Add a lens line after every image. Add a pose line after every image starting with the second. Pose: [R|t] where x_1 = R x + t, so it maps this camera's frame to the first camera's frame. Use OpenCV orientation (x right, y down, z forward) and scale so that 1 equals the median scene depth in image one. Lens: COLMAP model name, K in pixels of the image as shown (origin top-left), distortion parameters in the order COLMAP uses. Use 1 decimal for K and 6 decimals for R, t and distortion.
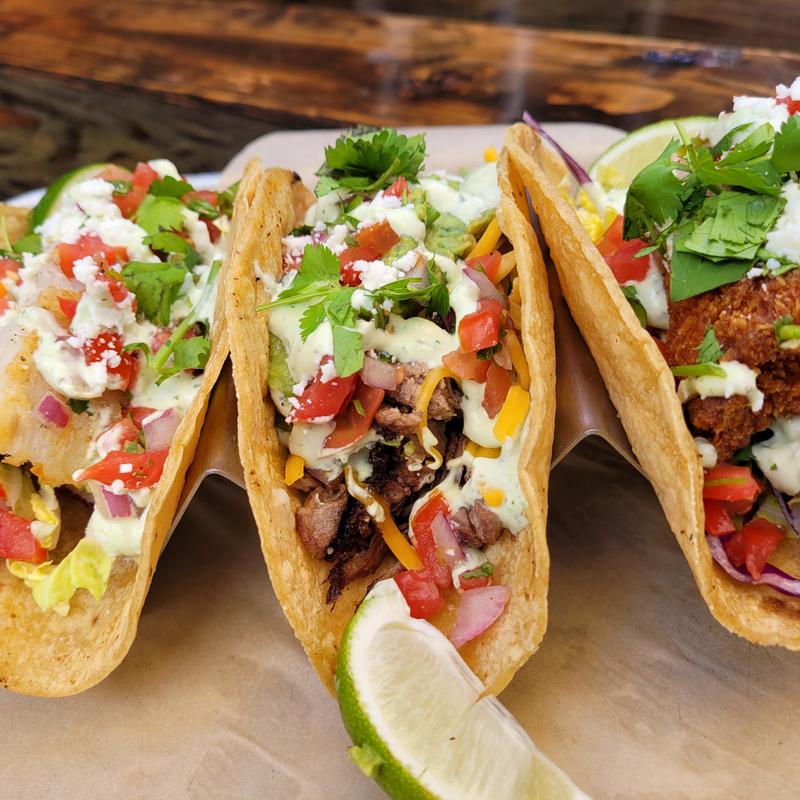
lens RADIAL K [[811.3, 0, 402.0], [0, 811.3, 404.3], [0, 0, 1]] dist [-0.005827, 0.000000]
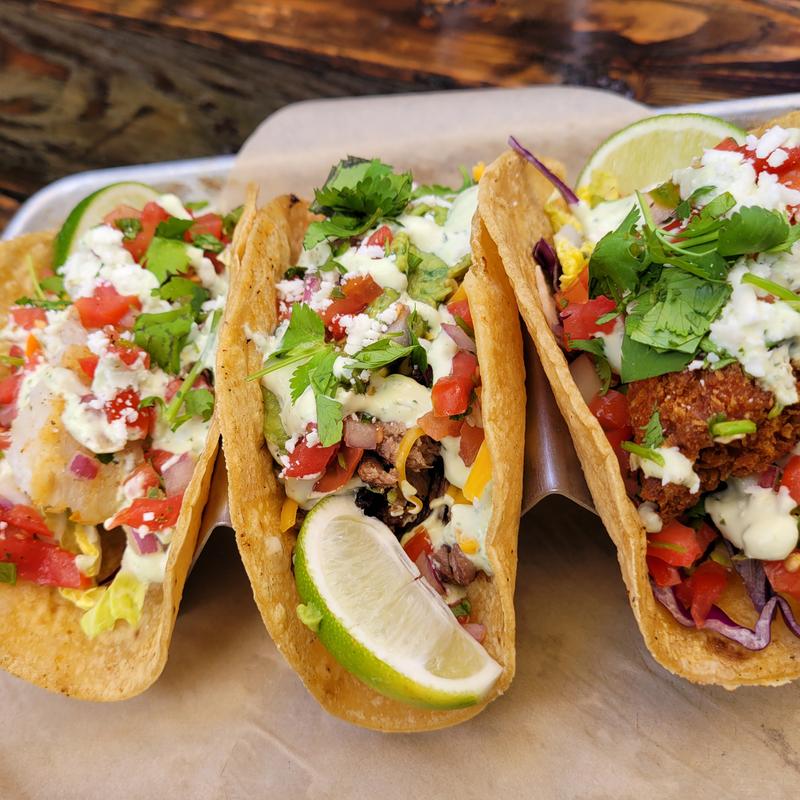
lens RADIAL K [[811.3, 0, 394.8], [0, 811.3, 397.5], [0, 0, 1]] dist [-0.005827, 0.000000]
pose [[0.995211, -0.026091, -0.094206, 0.117386], [0.041027, 0.986218, 0.160282, -0.252971], [0.088726, -0.163380, 0.982565, -0.069144]]
